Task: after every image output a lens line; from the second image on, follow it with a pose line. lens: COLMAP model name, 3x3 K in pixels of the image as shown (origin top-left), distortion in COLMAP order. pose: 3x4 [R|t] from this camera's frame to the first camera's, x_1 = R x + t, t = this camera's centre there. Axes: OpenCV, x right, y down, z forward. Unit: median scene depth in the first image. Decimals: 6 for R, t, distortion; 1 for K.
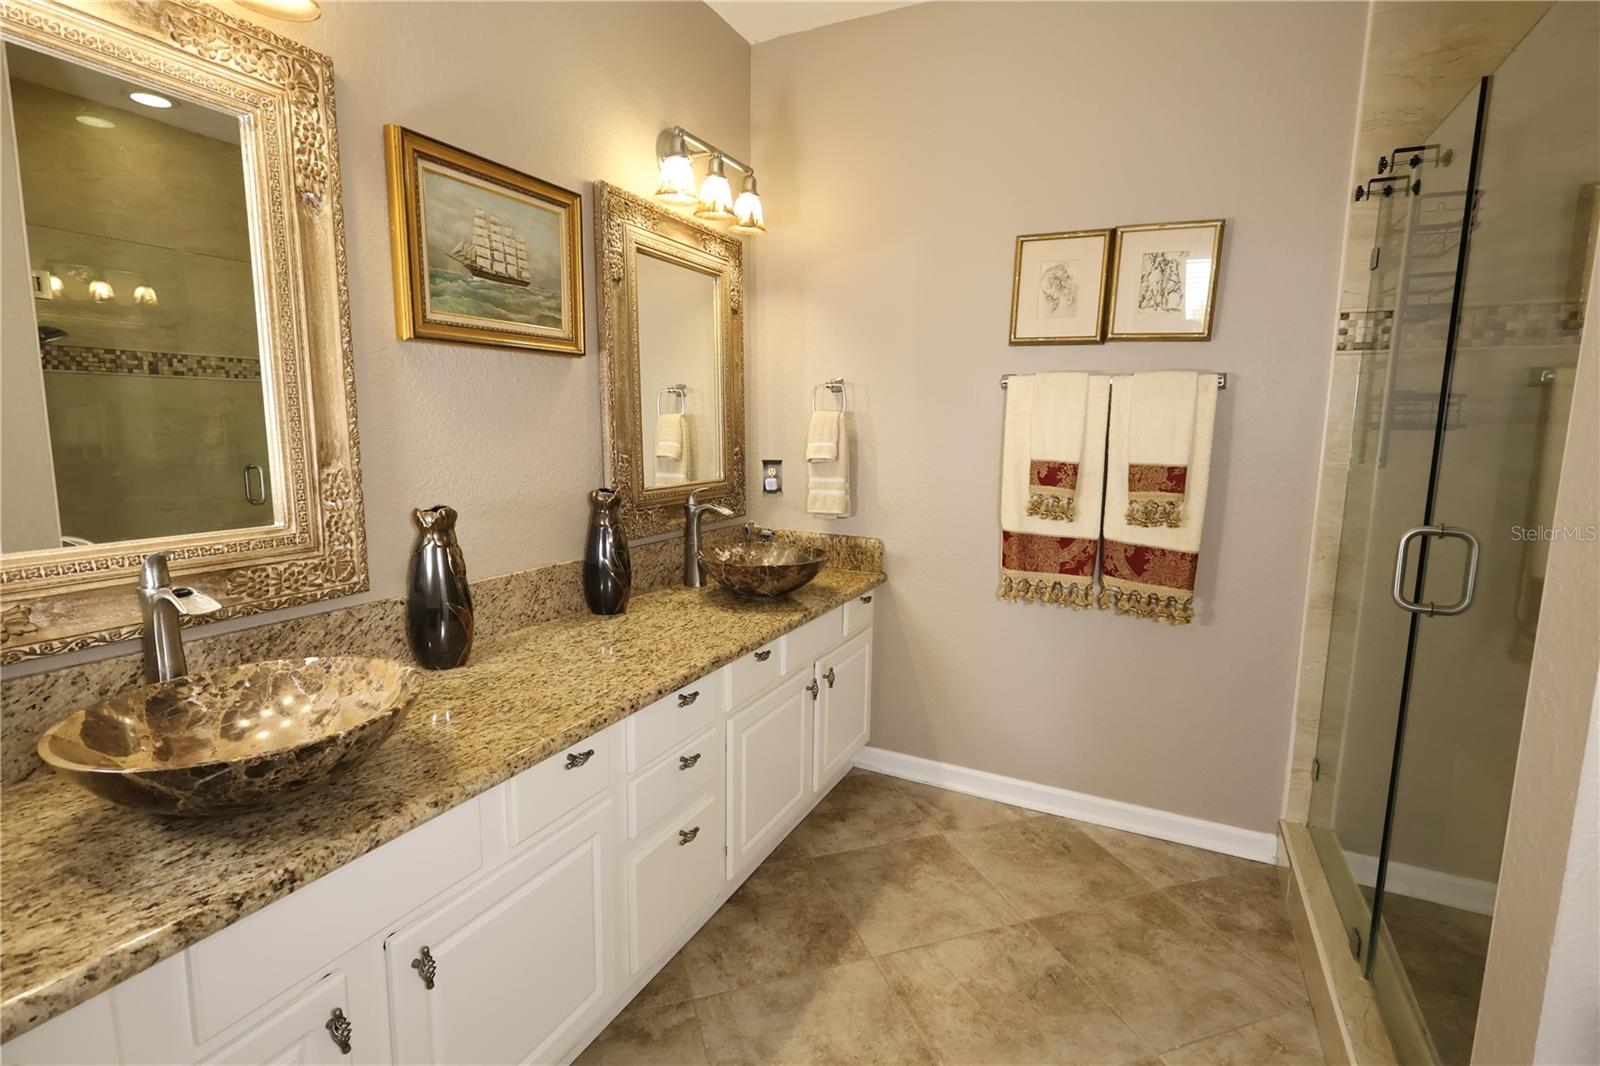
lens RADIAL K [[745.8, 0, 796.6], [0, 745.8, 528.8], [0, 0, 1]] dist [0.002246, -0.000138]
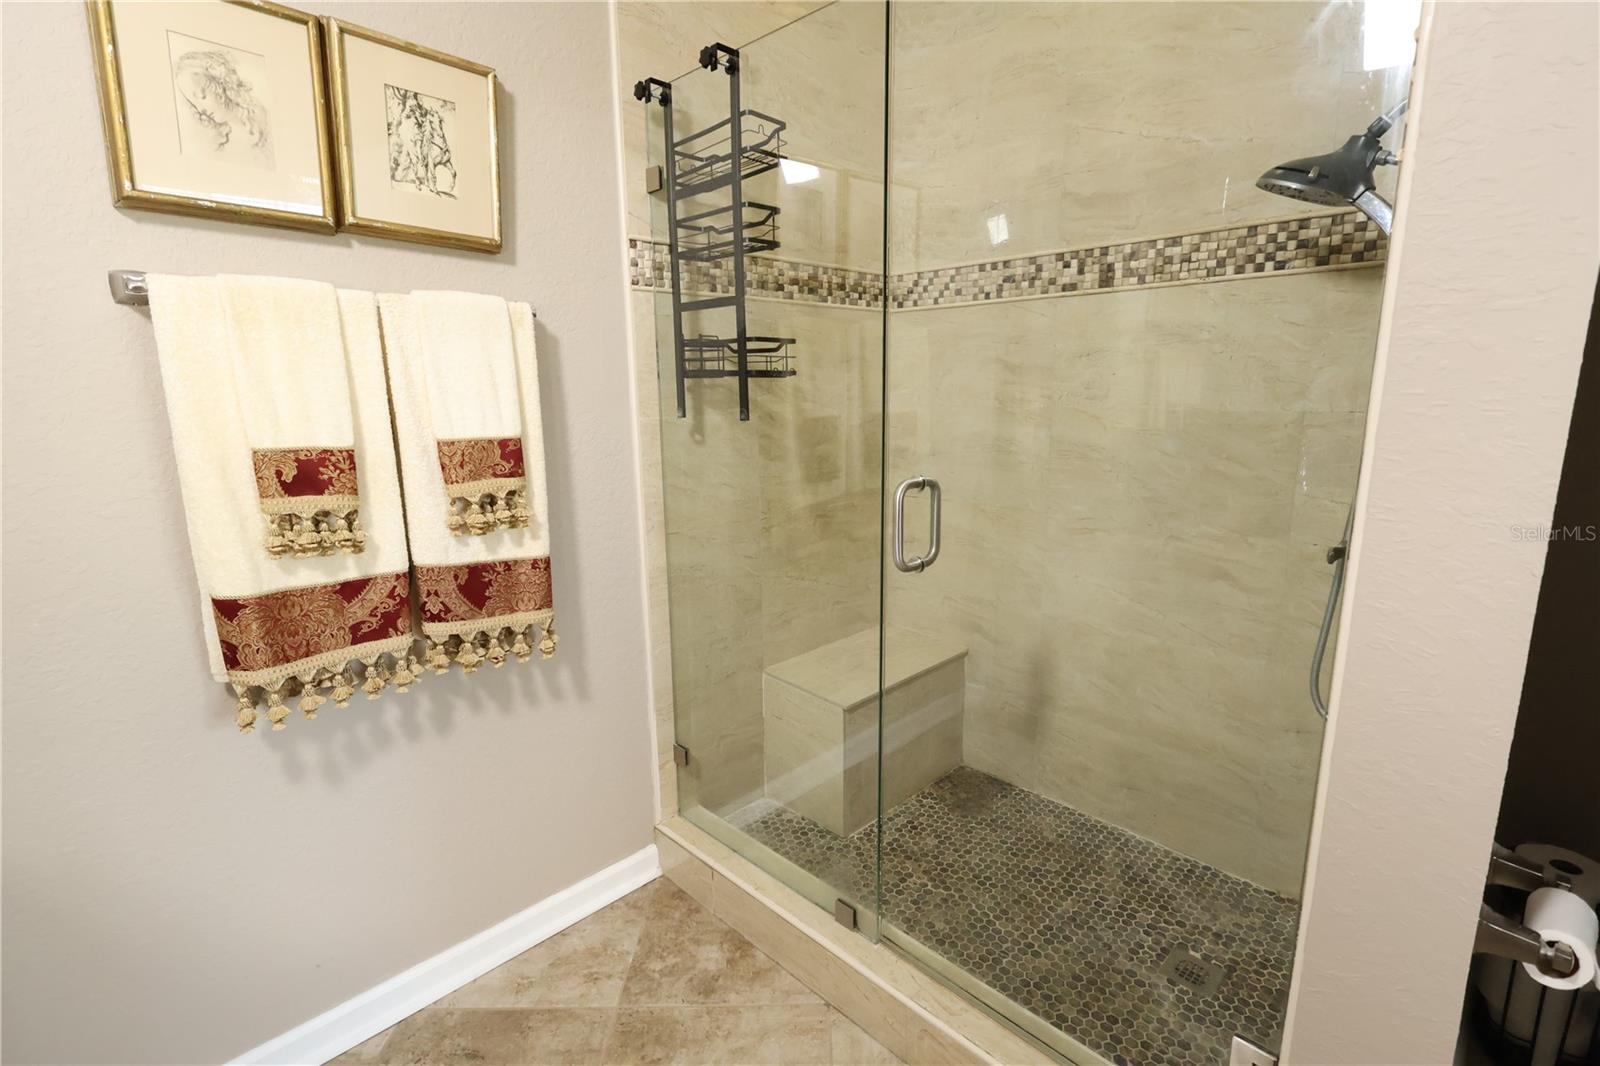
lens RADIAL K [[745.8, 0, 800.6], [0, 745.8, 533.1], [0, 0, 1]] dist [0.002246, -0.000138]
pose [[0.322361, -0.202882, 0.924620, -0.045336], [0.148351, 0.975521, 0.162330, -0.066758], [-0.934920, 0.084840, 0.344568, 0.501506]]
